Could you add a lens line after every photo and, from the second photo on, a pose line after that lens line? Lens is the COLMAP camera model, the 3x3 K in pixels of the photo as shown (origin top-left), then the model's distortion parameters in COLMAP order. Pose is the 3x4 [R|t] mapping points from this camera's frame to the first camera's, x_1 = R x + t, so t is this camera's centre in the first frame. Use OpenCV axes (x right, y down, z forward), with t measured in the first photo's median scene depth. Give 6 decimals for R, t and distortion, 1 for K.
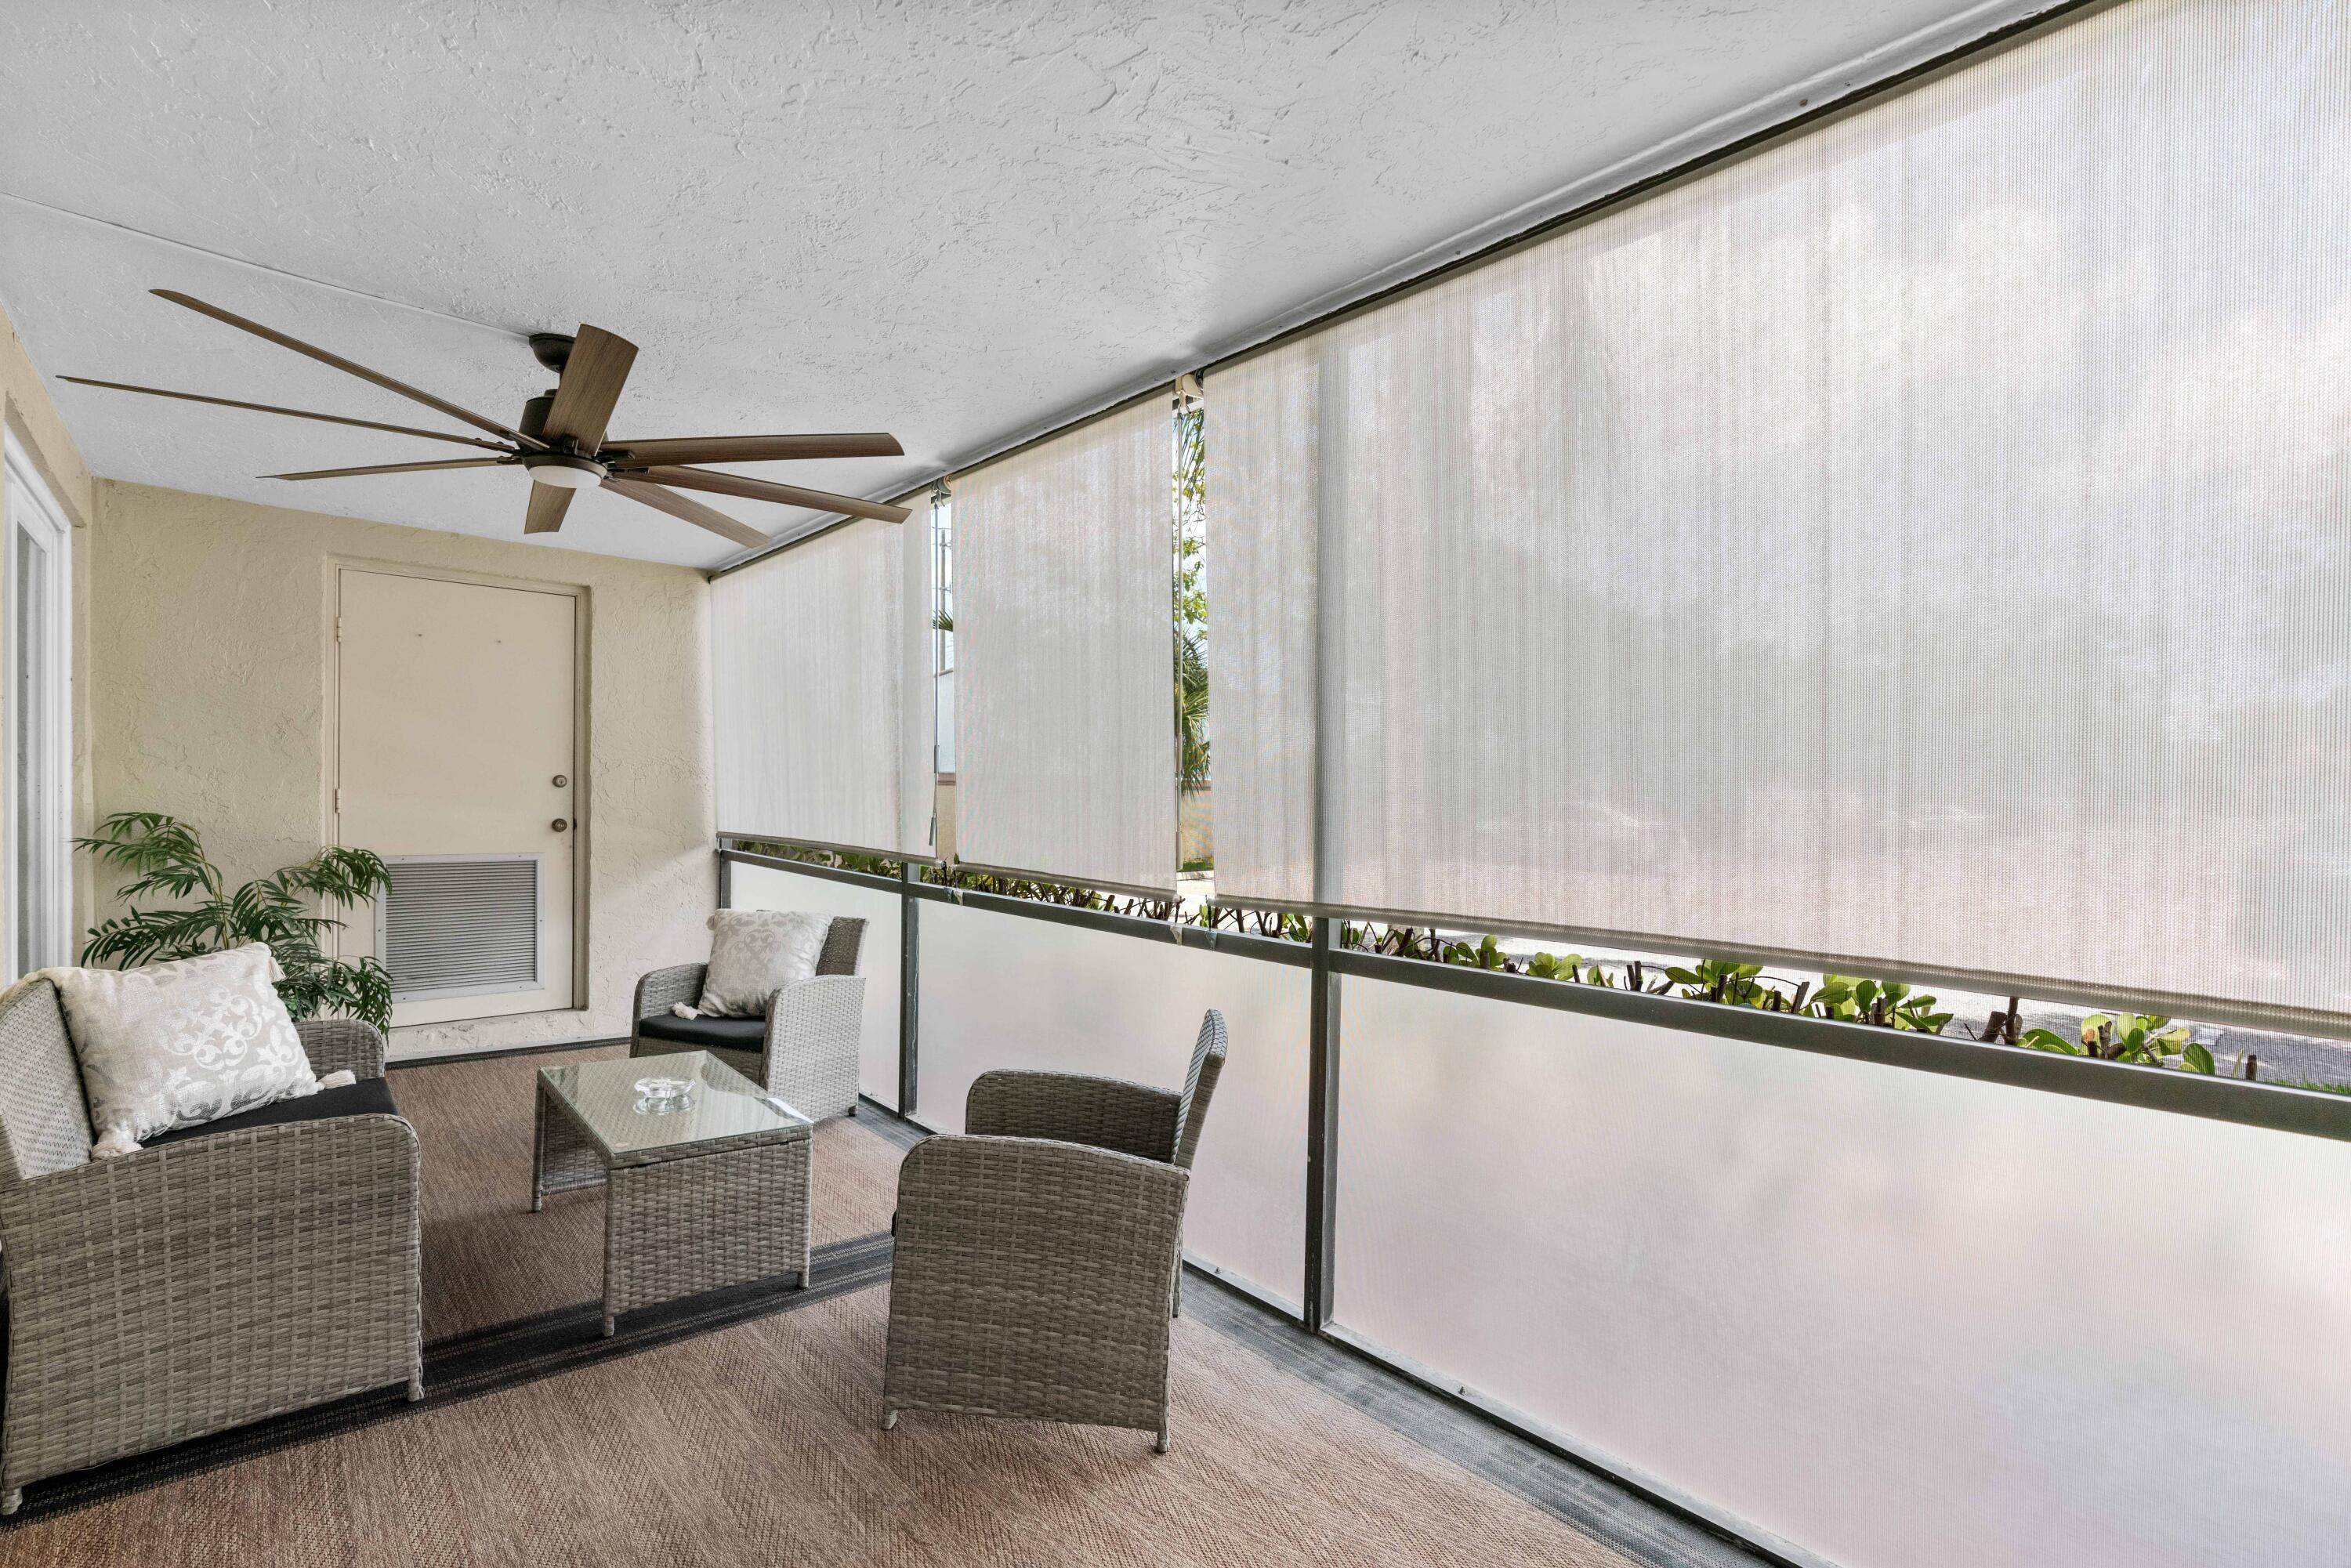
lens RADIAL K [[1072.6, 0, 1173.8], [0, 1072.6, 796.0], [0, 0, 1]] dist [0.001291, 0.001314]
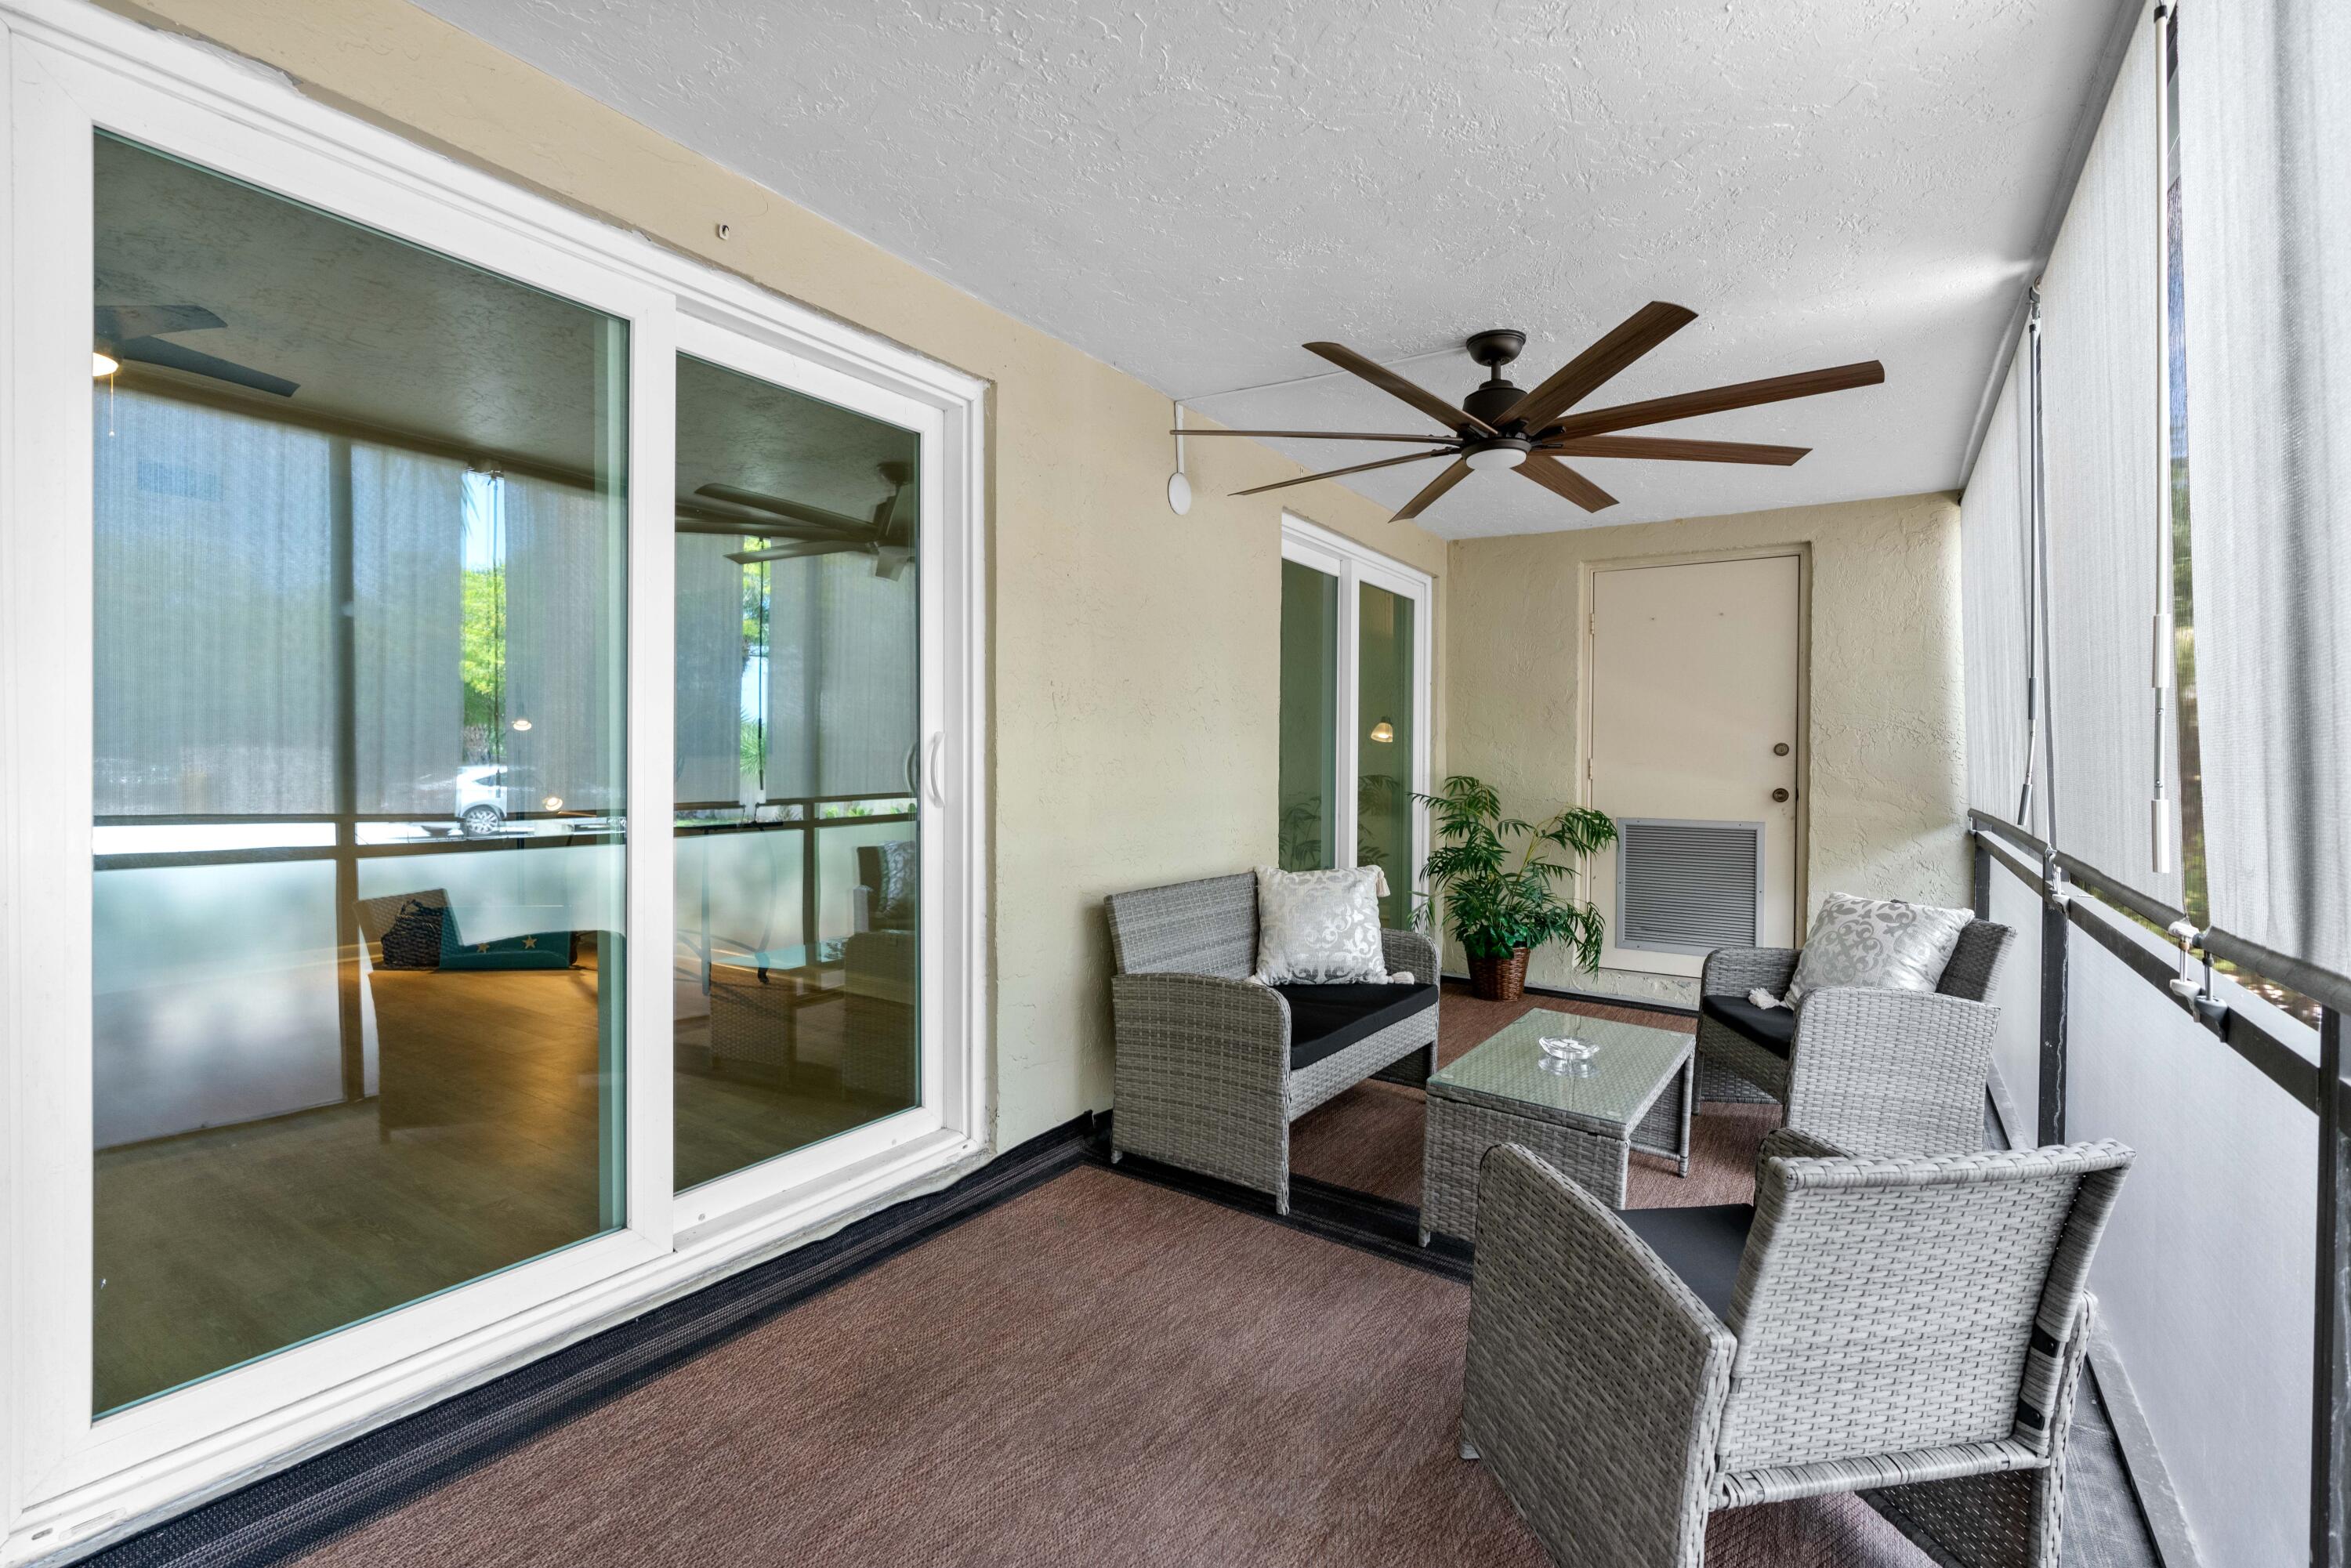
lens RADIAL K [[1072.6, 0, 1173.8], [0, 1072.6, 771.0], [0, 0, 1]] dist [0.001291, 0.001314]
pose [[0.258903, -0.003047, -0.965898, 0.291000], [-0.007494, 0.999959, -0.005163, 0.019468], [0.965874, 0.008575, 0.258870, 0.301727]]
